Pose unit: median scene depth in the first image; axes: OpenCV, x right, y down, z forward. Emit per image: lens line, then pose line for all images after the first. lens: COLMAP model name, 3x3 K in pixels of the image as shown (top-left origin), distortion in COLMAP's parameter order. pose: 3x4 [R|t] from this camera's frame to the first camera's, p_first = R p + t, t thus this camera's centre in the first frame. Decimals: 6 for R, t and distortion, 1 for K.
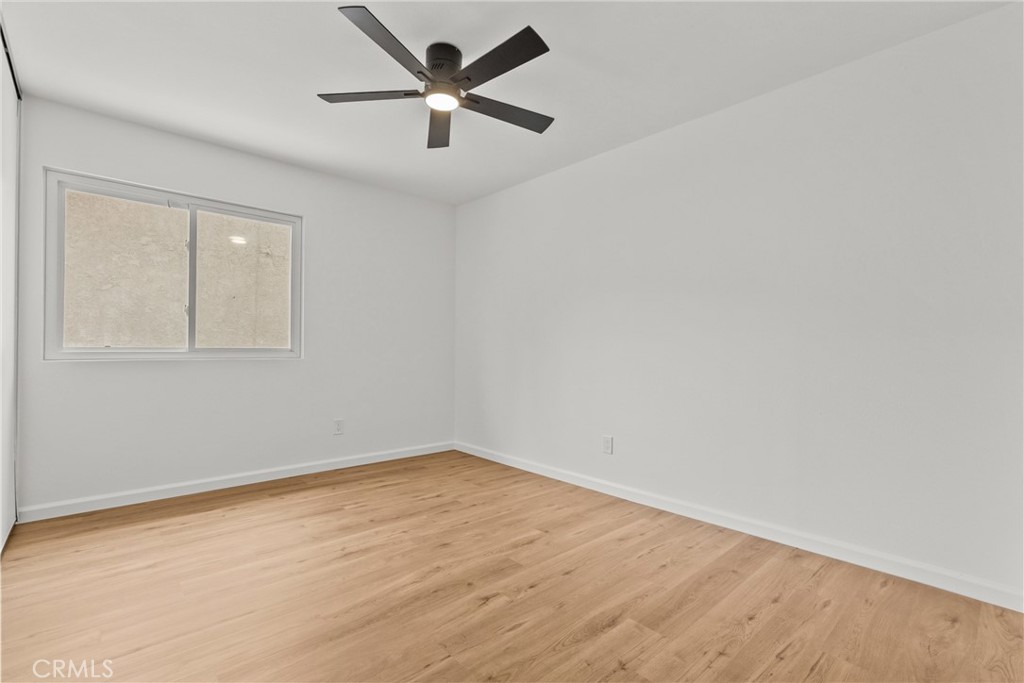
lens RADIAL K [[478.4, 0, 510.9], [0, 478.4, 344.5], [0, 0, 1]] dist [0.002825, 0.001510]
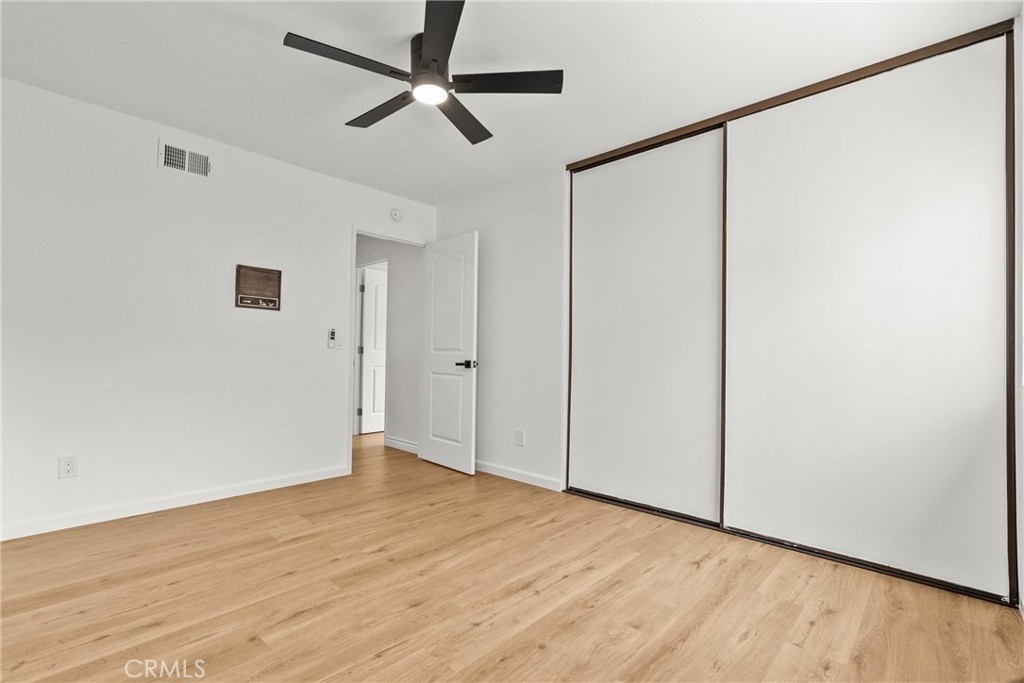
lens RADIAL K [[478.4, 0, 513.2], [0, 478.4, 344.3], [0, 0, 1]] dist [0.002825, 0.001510]
pose [[-0.996580, -0.022627, -0.079479, -0.245536], [-0.020941, 0.999539, -0.021984, 0.010608], [0.079939, -0.020244, -0.996594, 1.959331]]
